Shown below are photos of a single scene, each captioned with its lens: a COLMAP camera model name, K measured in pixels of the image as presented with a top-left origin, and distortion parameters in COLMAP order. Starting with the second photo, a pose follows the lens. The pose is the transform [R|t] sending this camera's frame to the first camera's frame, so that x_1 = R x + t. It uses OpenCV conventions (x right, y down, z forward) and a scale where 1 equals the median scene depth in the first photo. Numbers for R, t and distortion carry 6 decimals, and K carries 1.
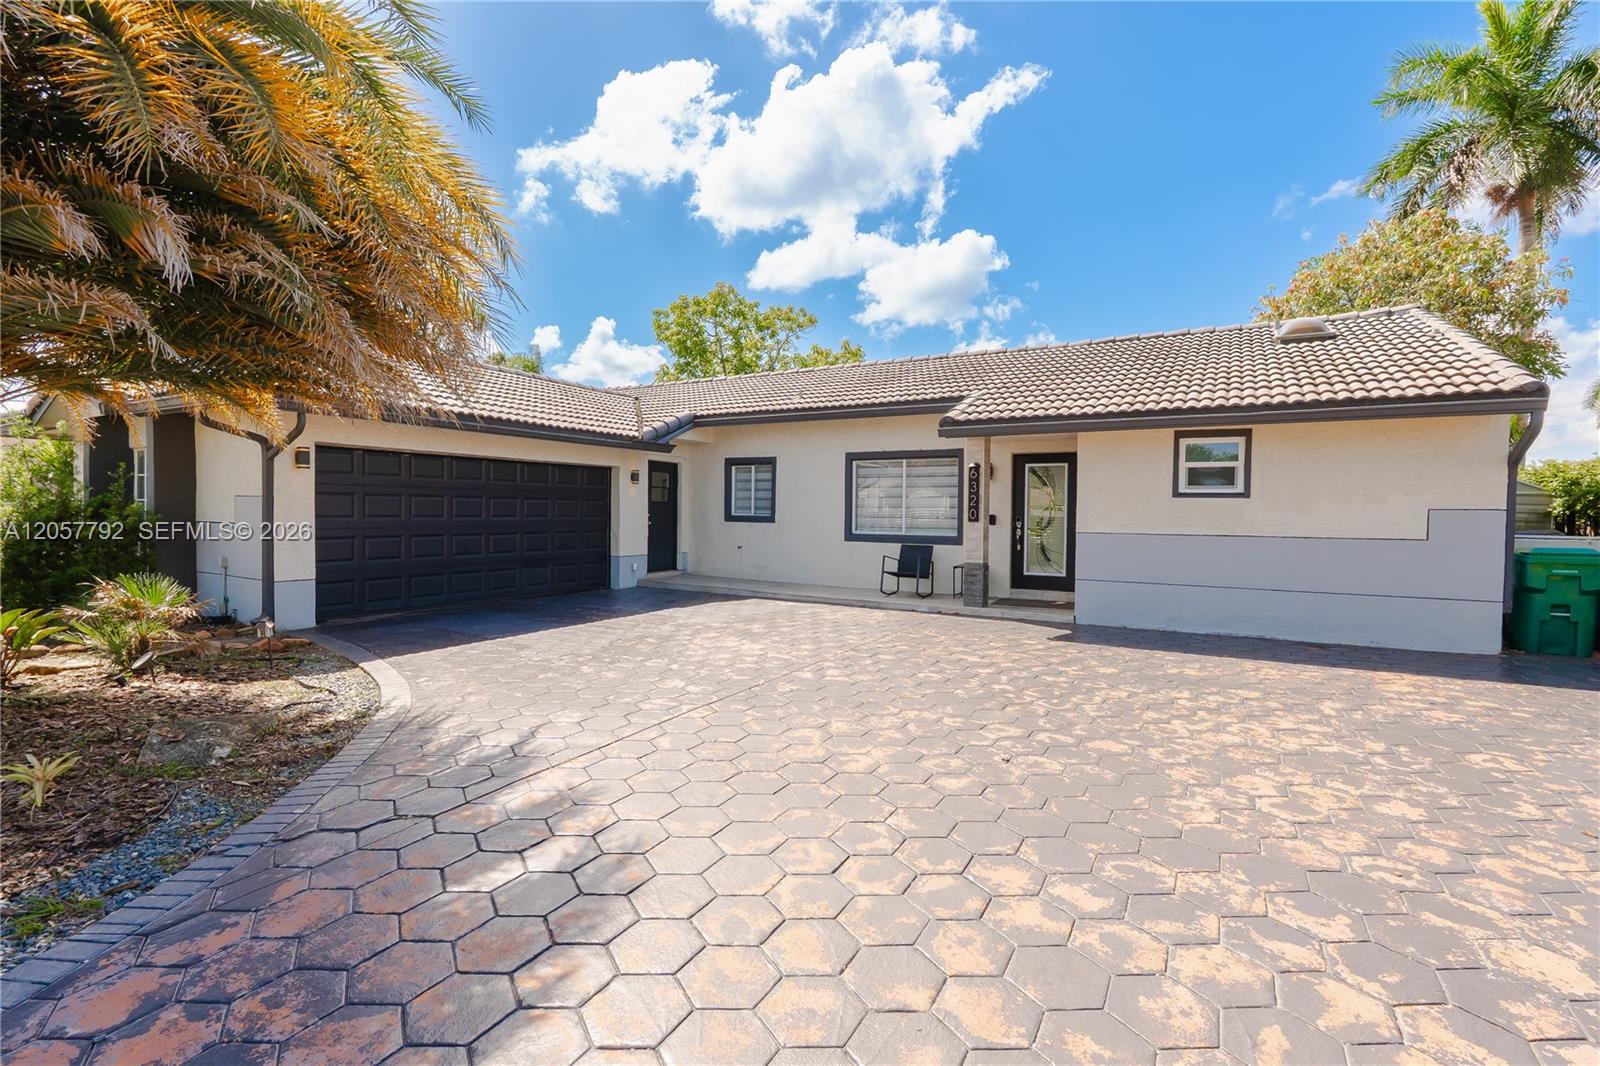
lens RADIAL K [[741.8, 0, 798.0], [0, 741.8, 524.6], [0, 0, 1]] dist [-0.016076, 0.003995]
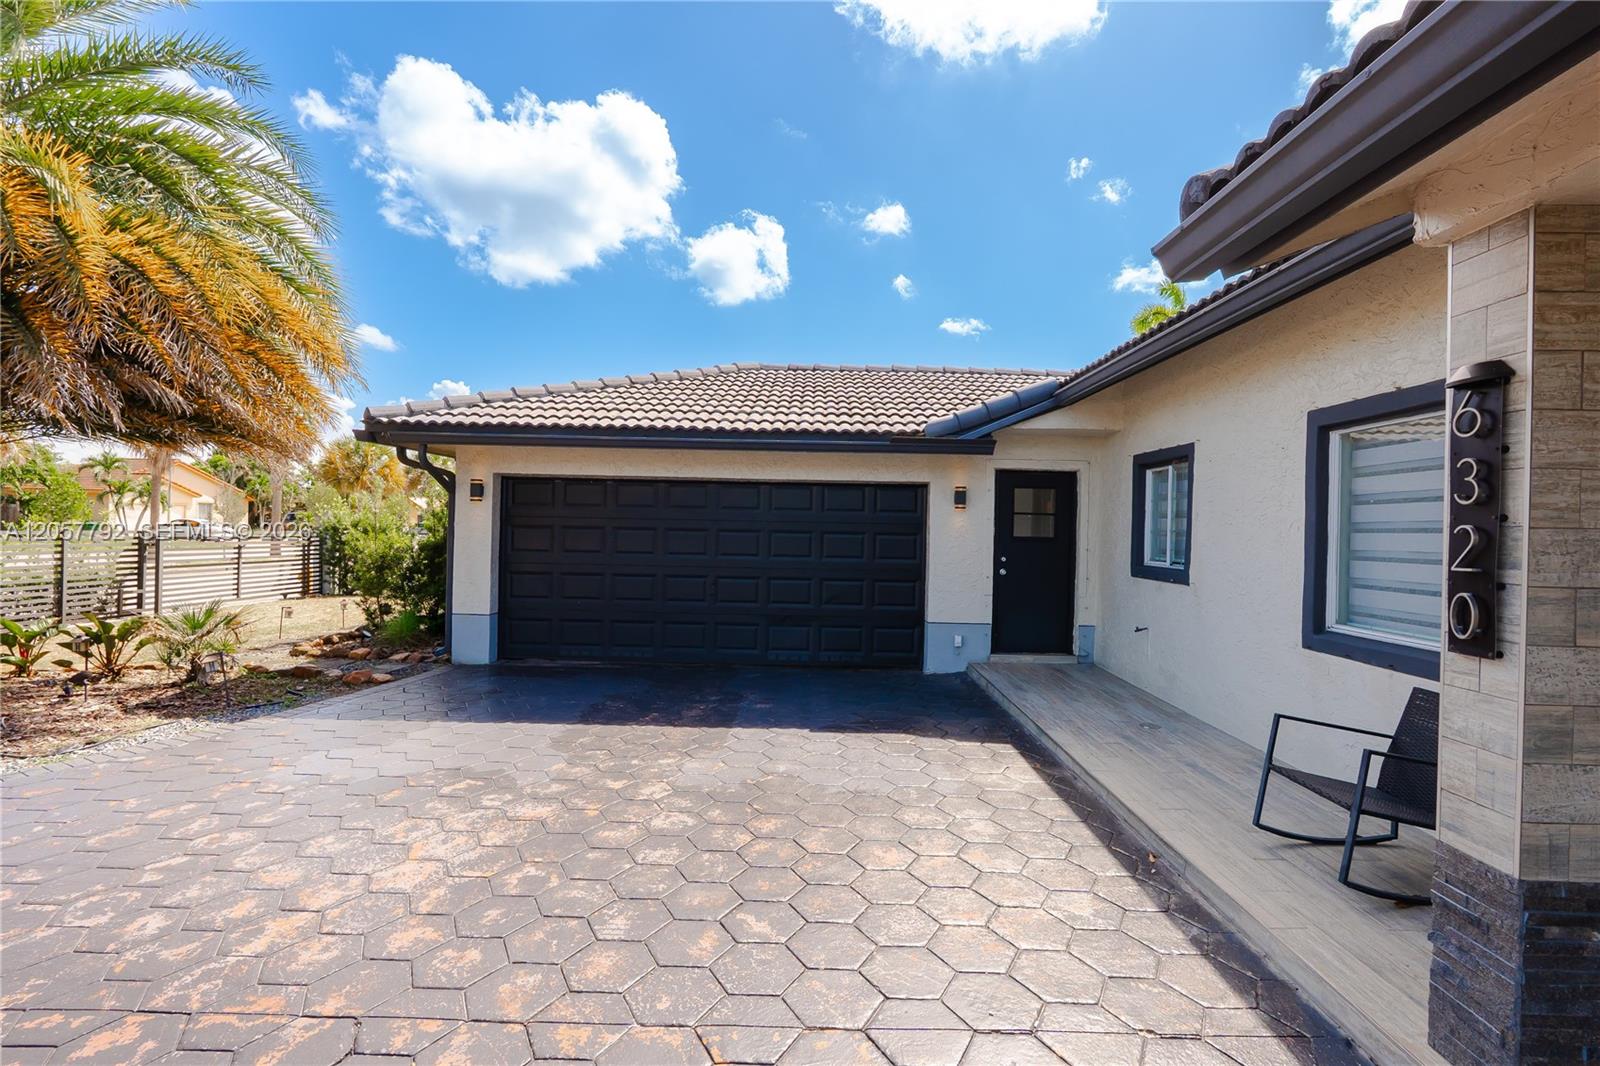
lens RADIAL K [[741.8, 0, 803.5], [0, 741.8, 538.3], [0, 0, 1]] dist [-0.016076, 0.003995]
pose [[0.498040, 0.003613, -0.867147, 0.257327], [-0.031339, 0.999413, -0.013835, -0.017267], [0.866588, 0.034066, 0.497861, 0.568859]]
